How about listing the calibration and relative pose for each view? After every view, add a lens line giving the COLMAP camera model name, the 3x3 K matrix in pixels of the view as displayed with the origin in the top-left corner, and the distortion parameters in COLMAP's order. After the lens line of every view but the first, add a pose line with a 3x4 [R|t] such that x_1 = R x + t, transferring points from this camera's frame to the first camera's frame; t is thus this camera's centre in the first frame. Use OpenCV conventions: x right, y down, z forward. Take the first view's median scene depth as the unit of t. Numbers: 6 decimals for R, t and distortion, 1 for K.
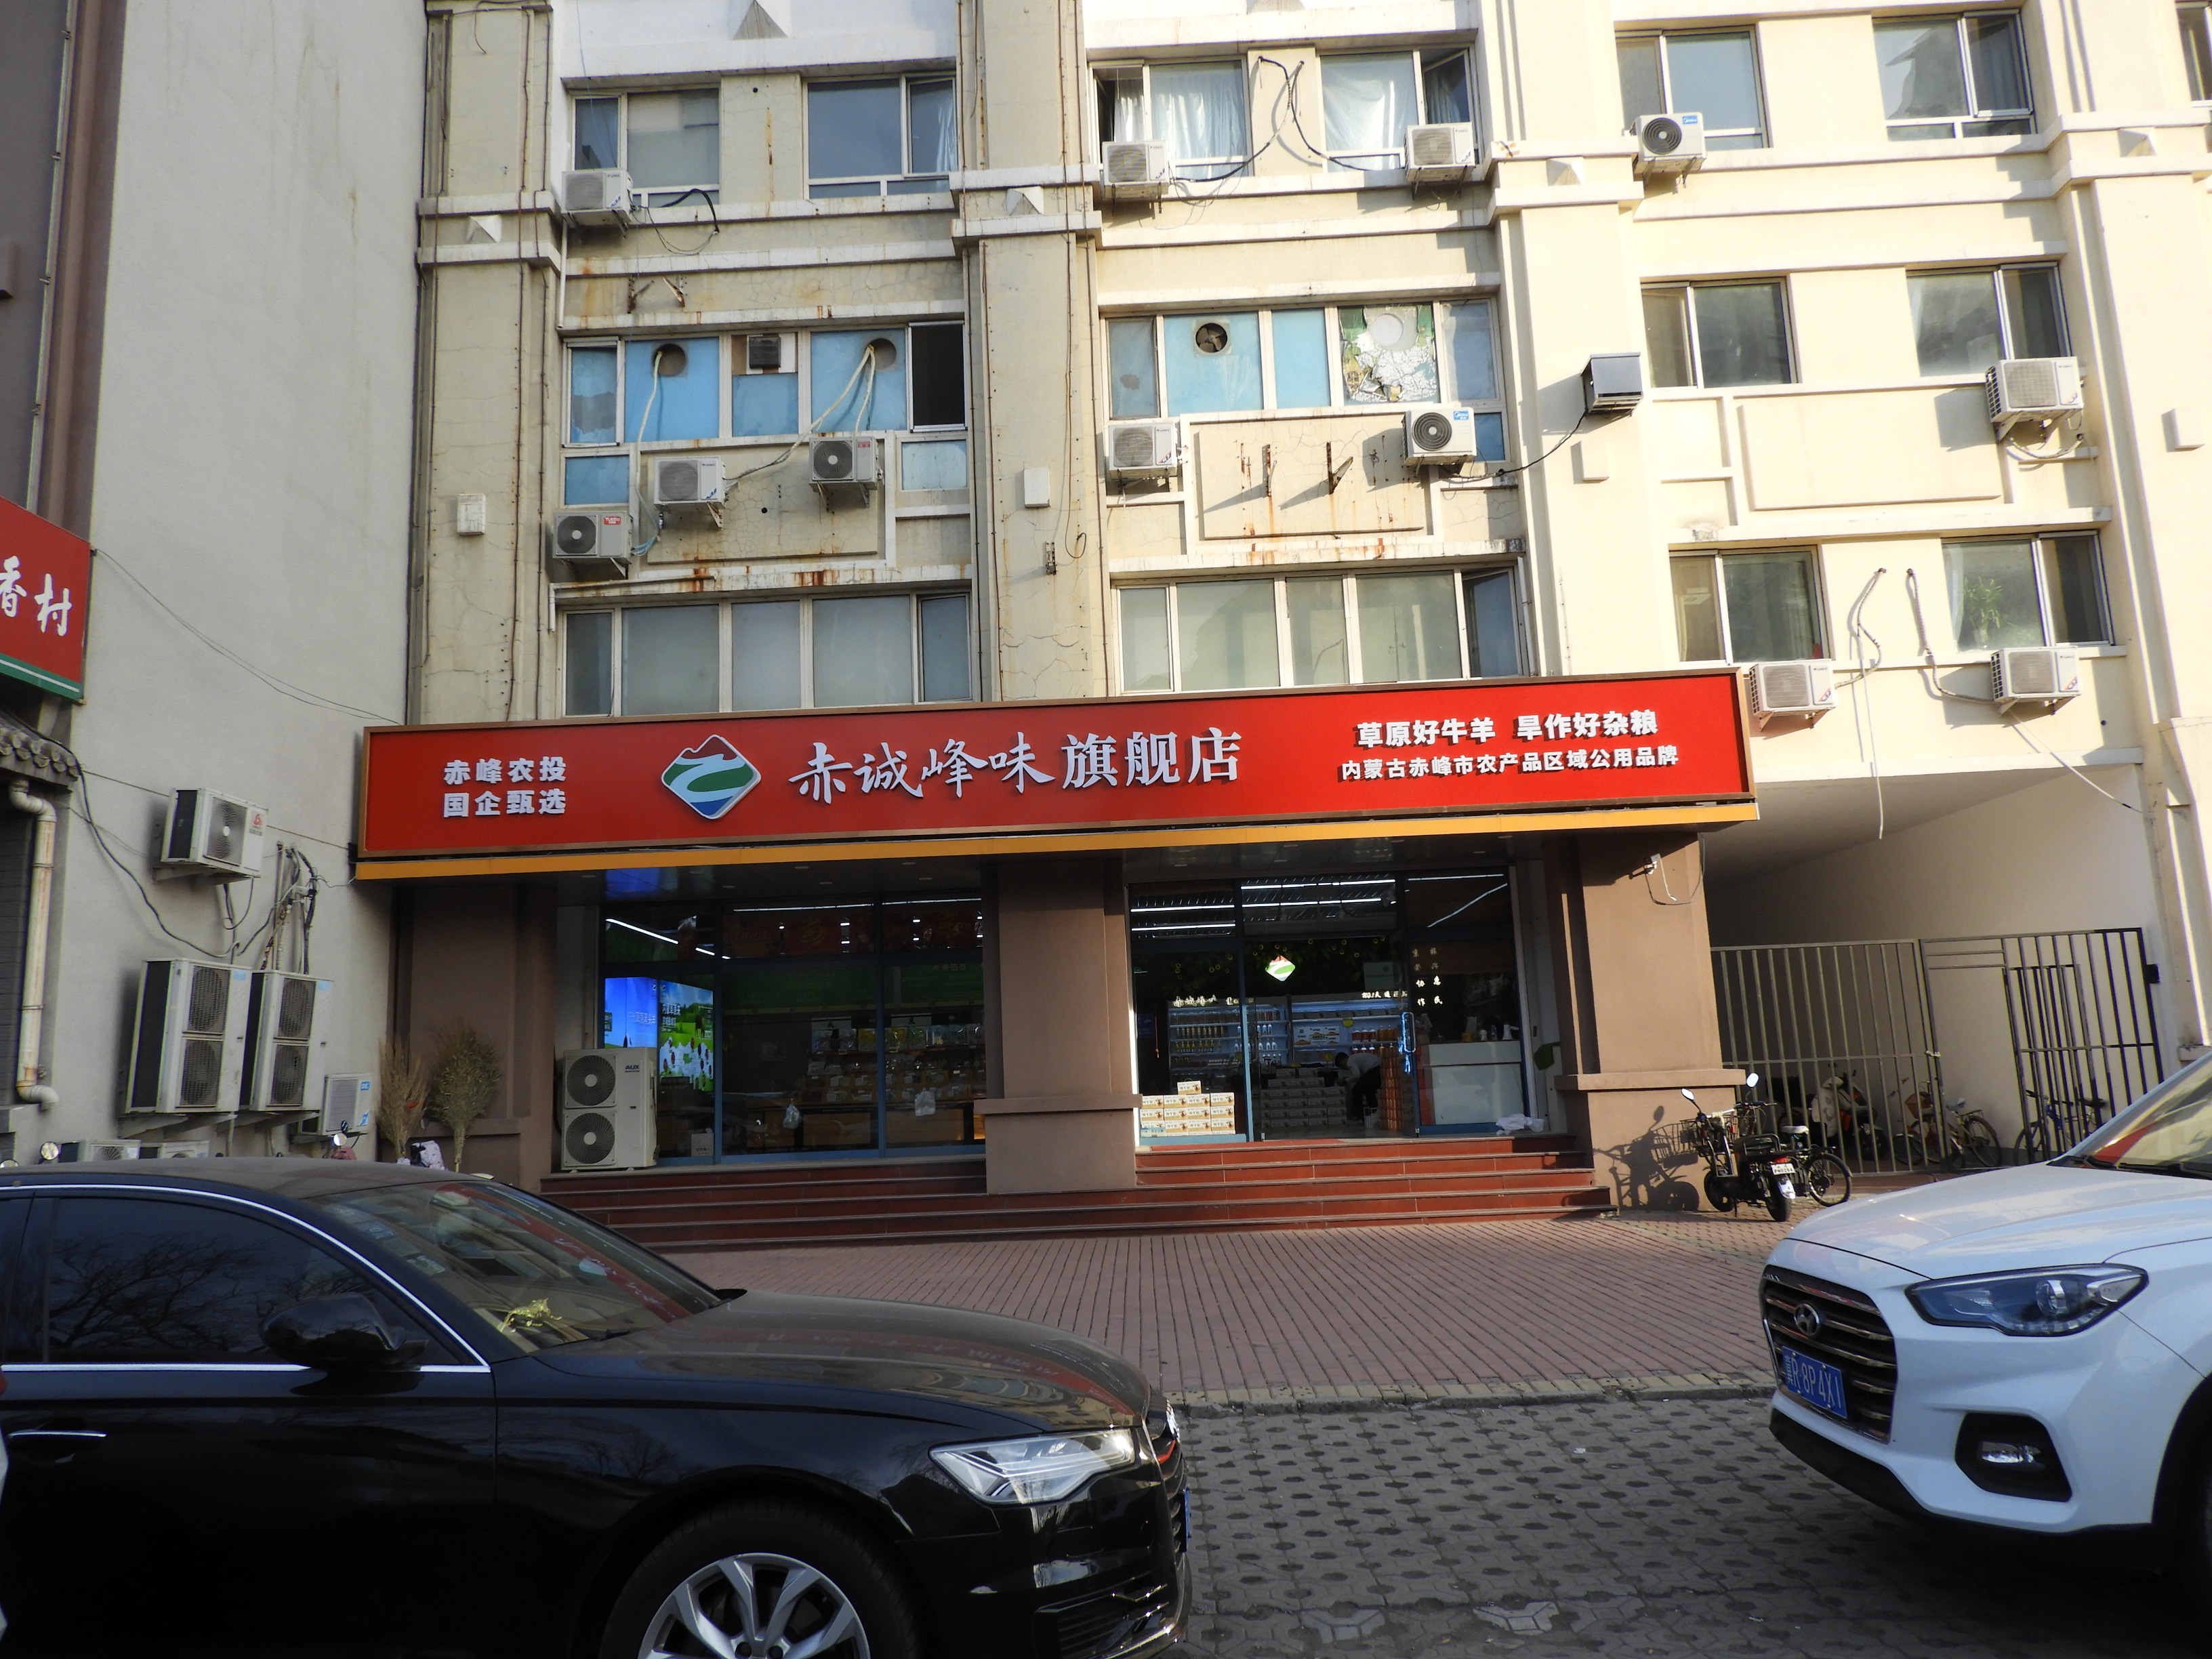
lens RADIAL K [[1531.0, 0, 1099.0], [0, 1531.0, 838.4], [0, 0, 1]] dist [0.010097, -0.003921]
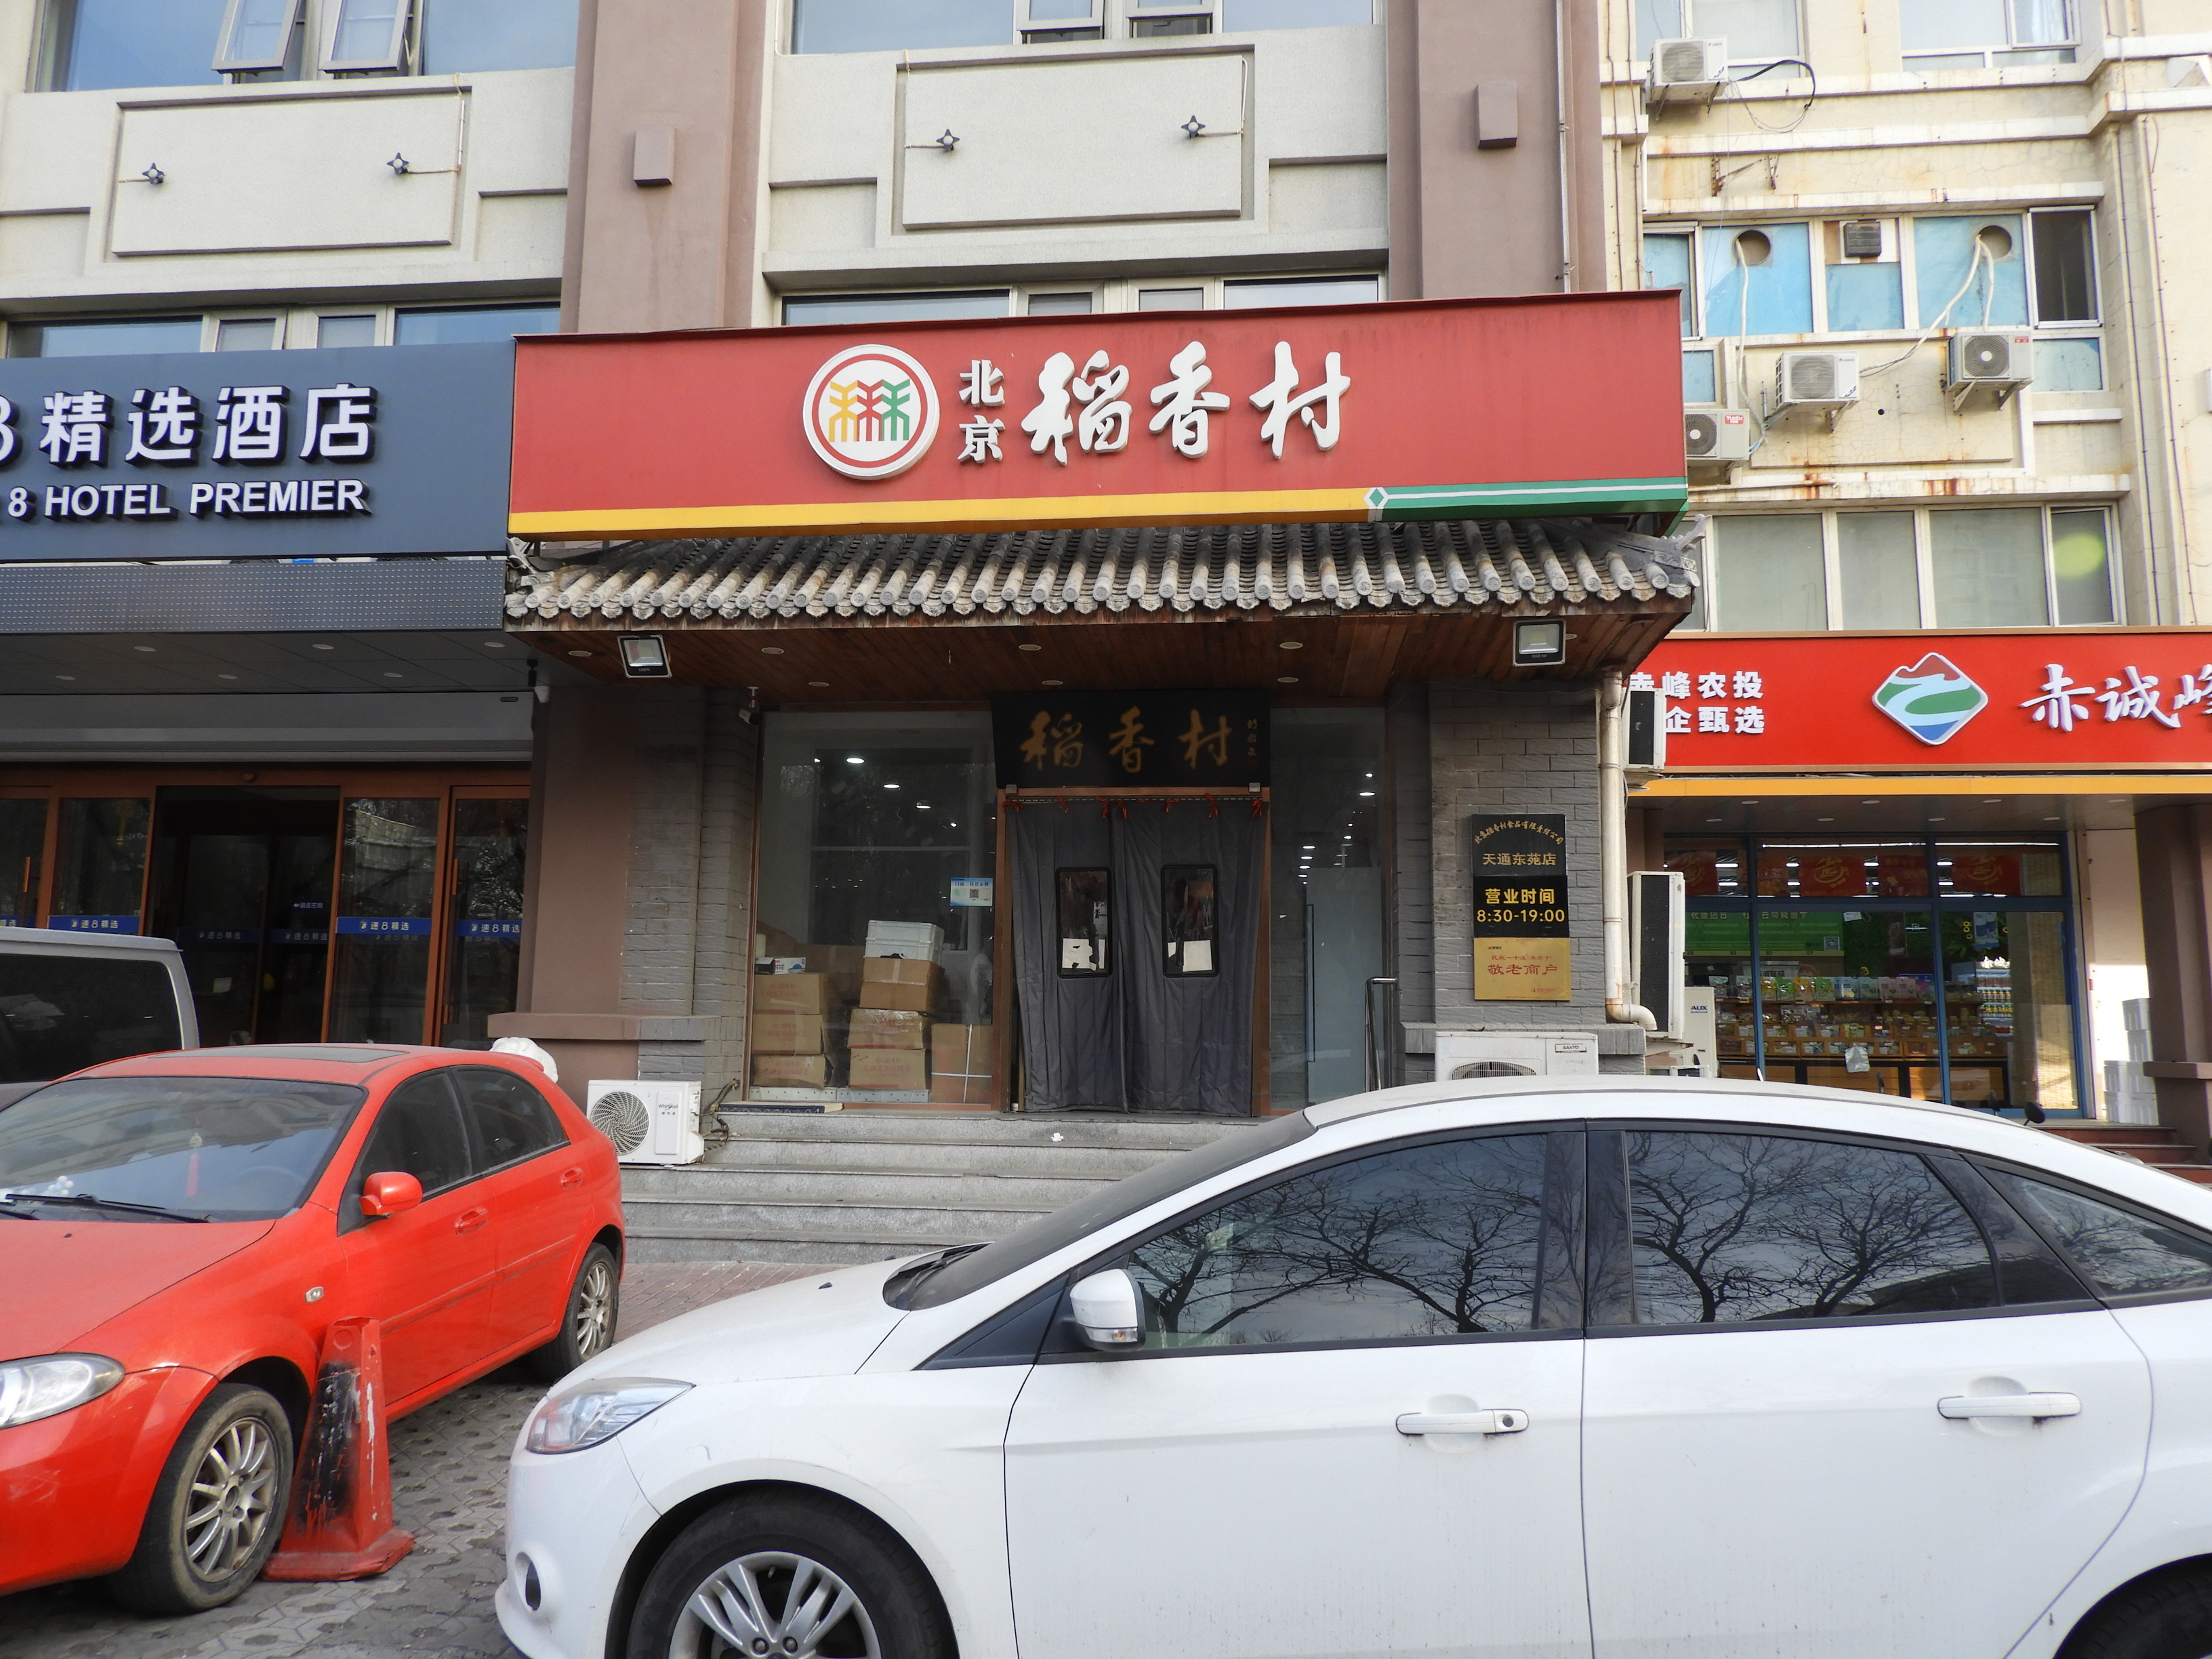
lens RADIAL K [[1519.3, 0, 1106.0], [0, 1519.3, 829.5], [0, 0, 1]] dist [0.022298, -0.018367]
pose [[0.996654, 0.037674, -0.072532, -0.611620], [-0.035702, 0.998962, 0.028303, 0.026999], [0.073523, -0.025618, 0.996964, 0.046851]]
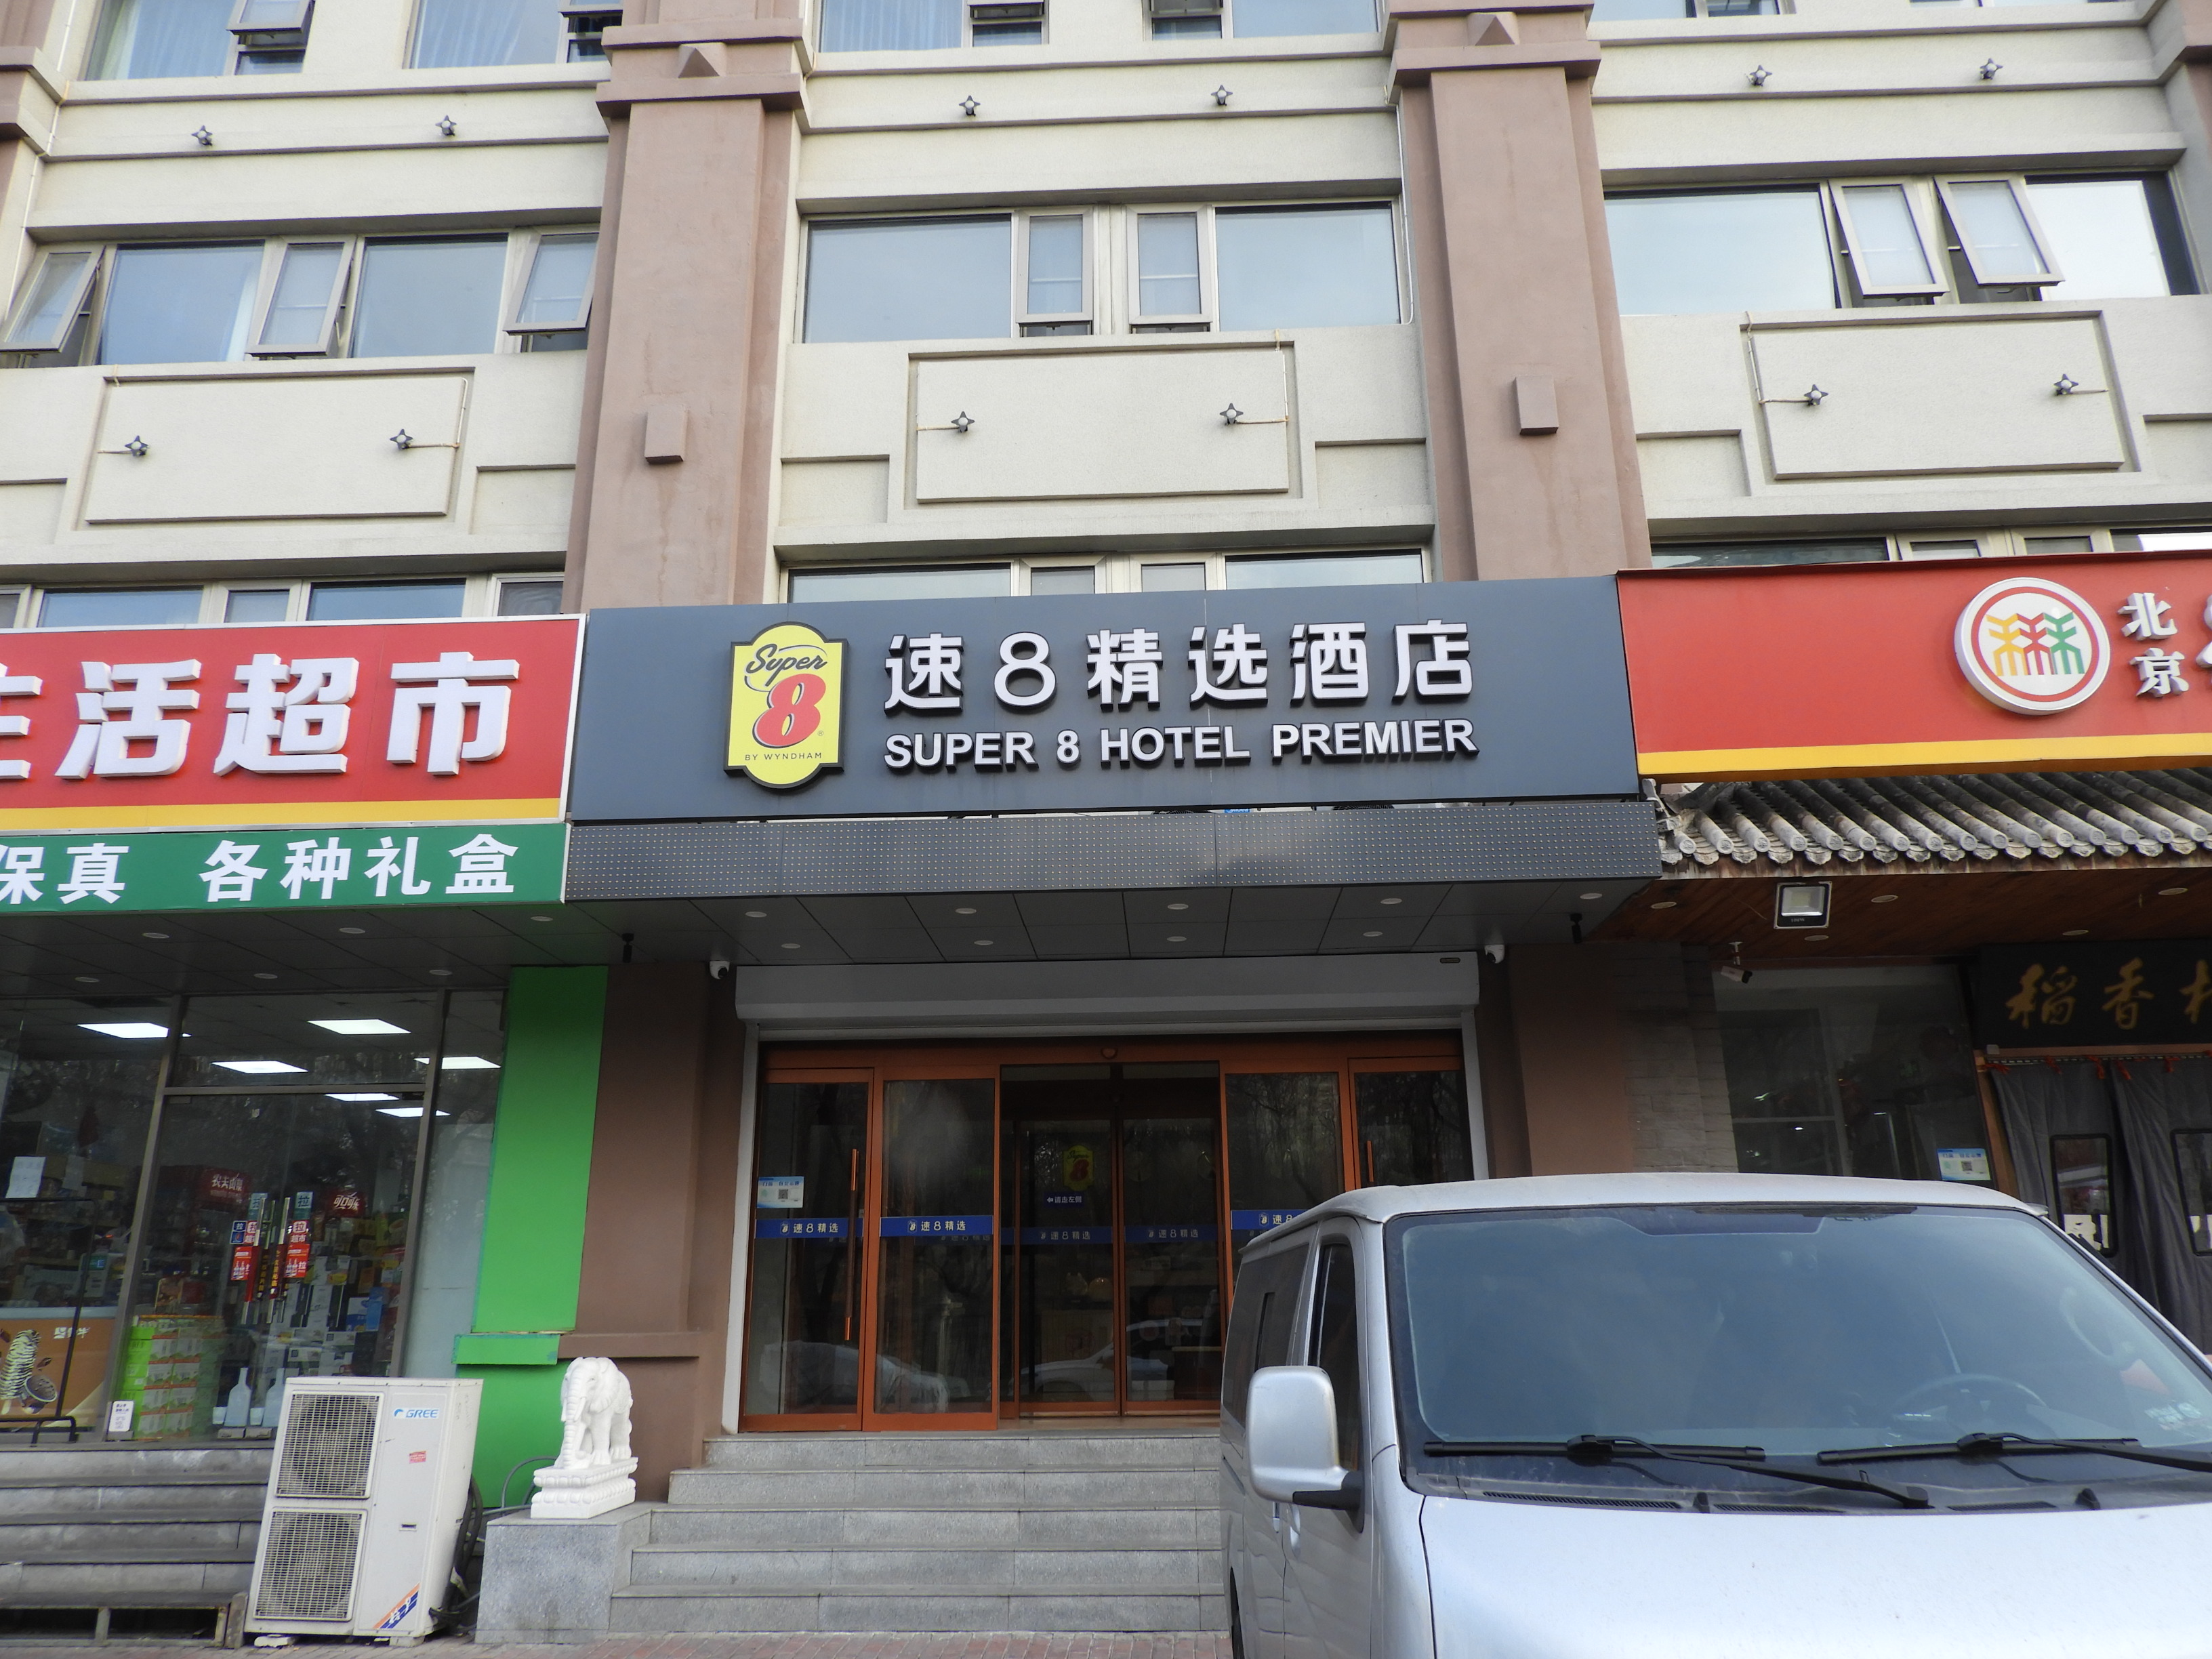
lens RADIAL K [[1582.9, 0, 1106.0], [0, 1582.9, 829.5], [0, 0, 1]] dist [0.013098, -0.000899]
pose [[0.999851, 0.016416, -0.005248, -0.817423], [-0.017018, 0.988522, -0.150117, 0.034891], [0.002723, 0.150184, 0.988654, 0.054988]]
